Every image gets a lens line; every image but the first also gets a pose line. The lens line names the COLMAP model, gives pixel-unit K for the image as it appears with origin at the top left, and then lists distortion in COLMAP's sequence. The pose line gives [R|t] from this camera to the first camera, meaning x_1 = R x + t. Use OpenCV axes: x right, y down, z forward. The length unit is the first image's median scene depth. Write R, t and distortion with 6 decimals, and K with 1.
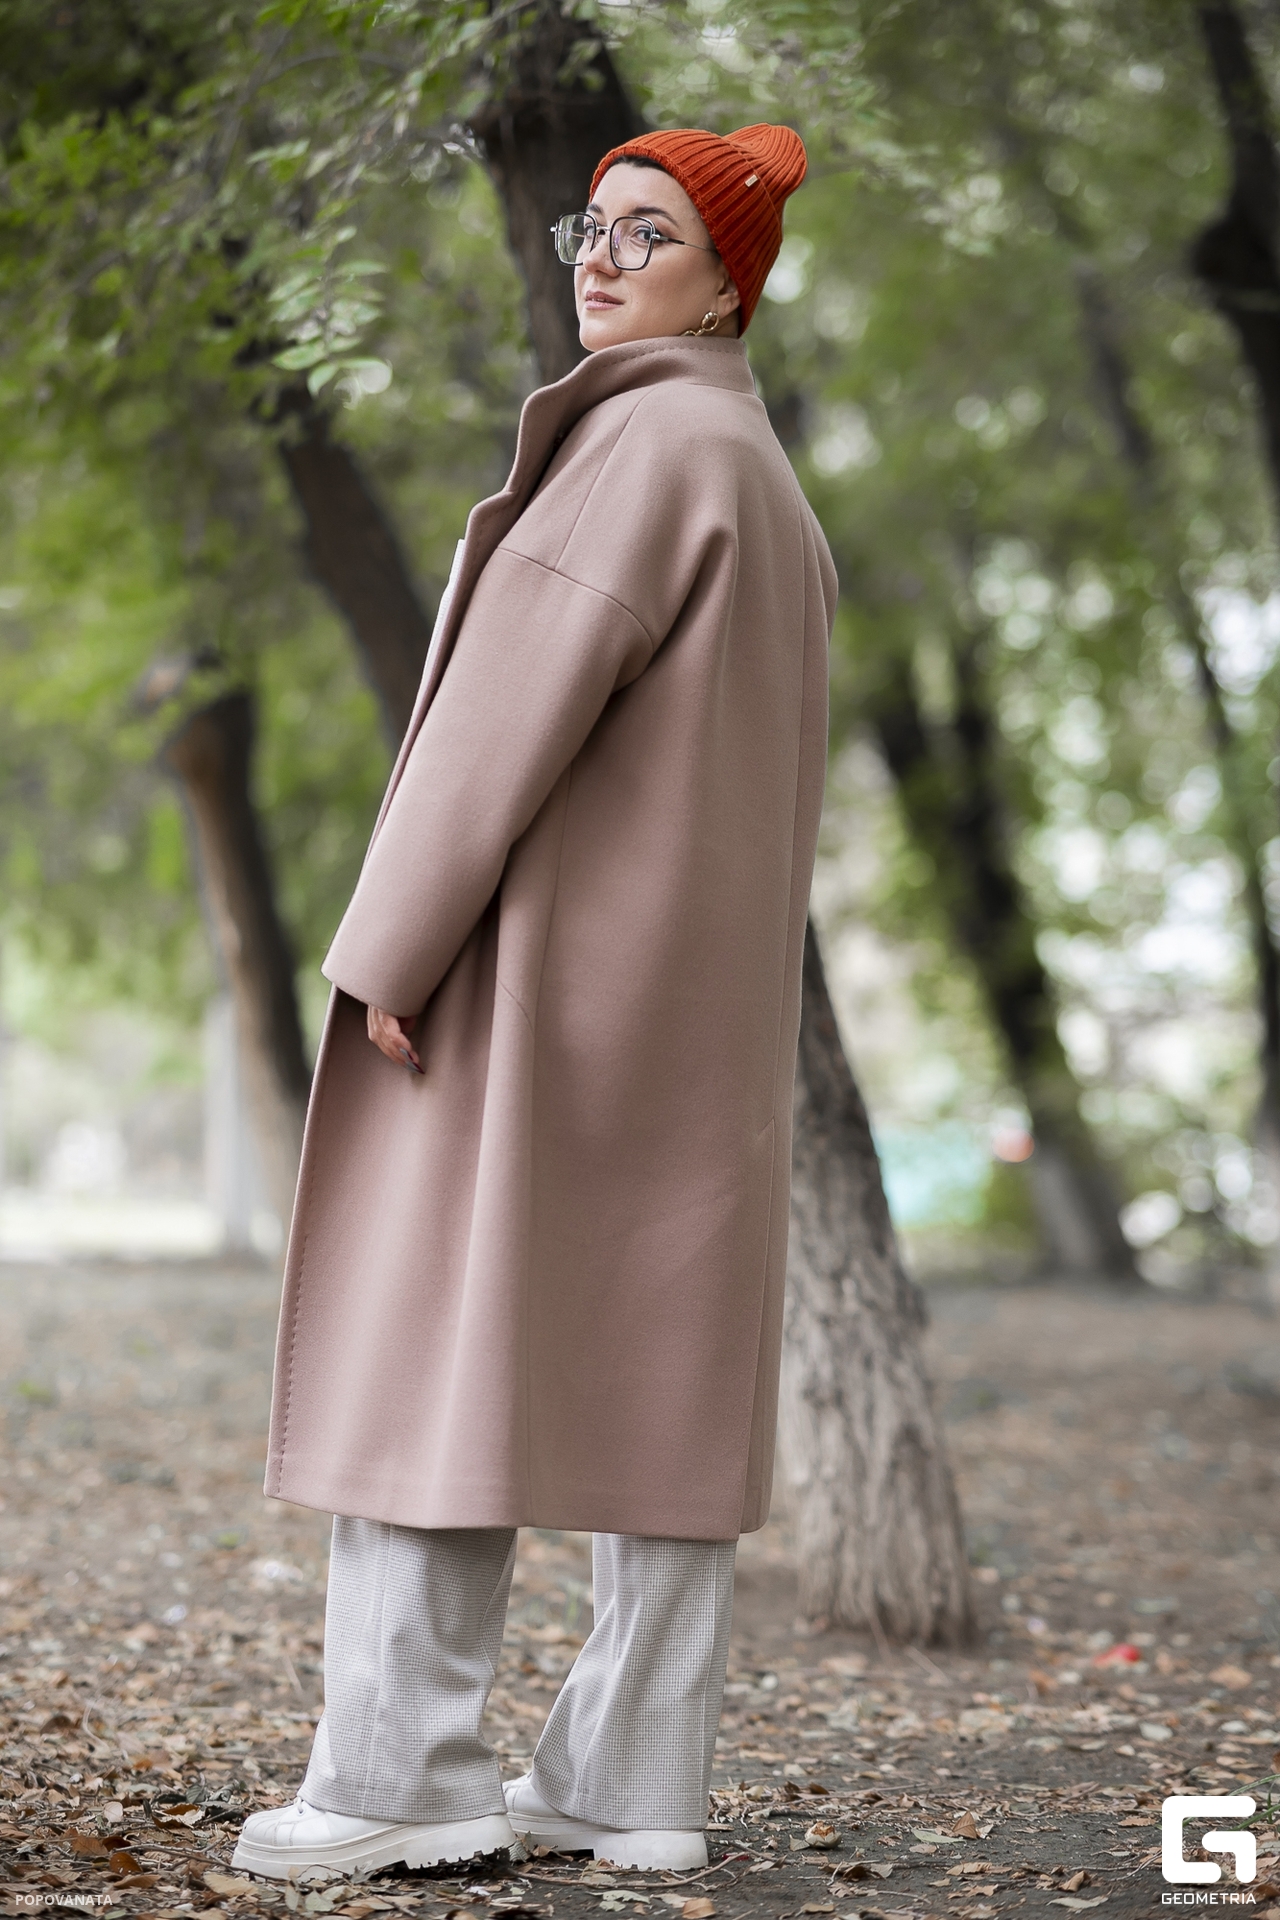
lens RADIAL K [[4277.0, 0, 638.6], [0, 4277.0, 1034.8], [0, 0, 1]] dist [0.309590, 0.240503]
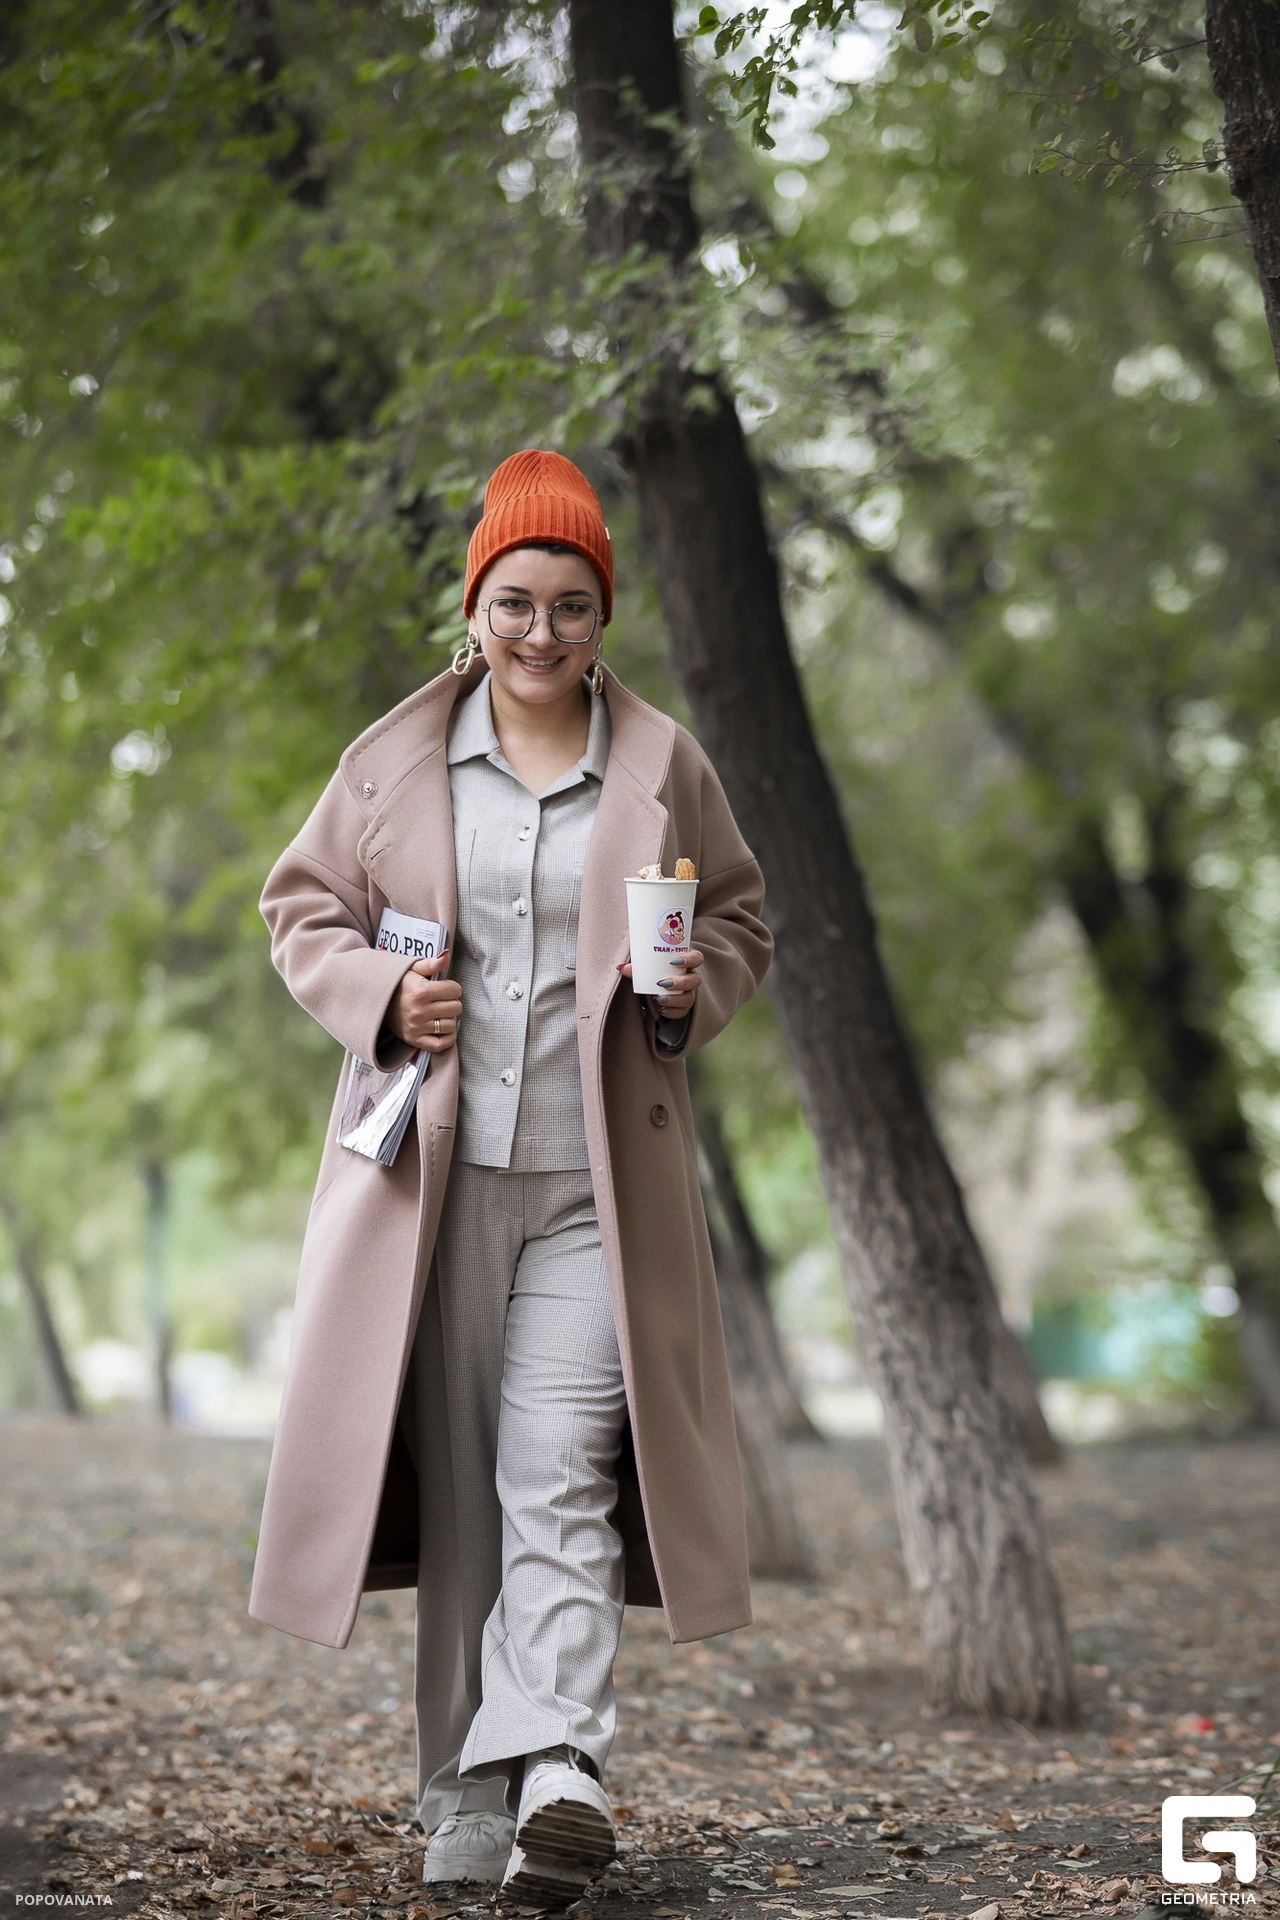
lens RADIAL K [[4706.0, 0, 718.2], [0, 4706.0, 1019.8], [0, 0, 1]] dist [0.272706, 0.404285]
pose [[0.998918, -0.027201, -0.037720, 0.035087], [0.025742, 0.998921, -0.038654, -0.000736], [0.038731, 0.037642, 0.998540, -0.283792]]
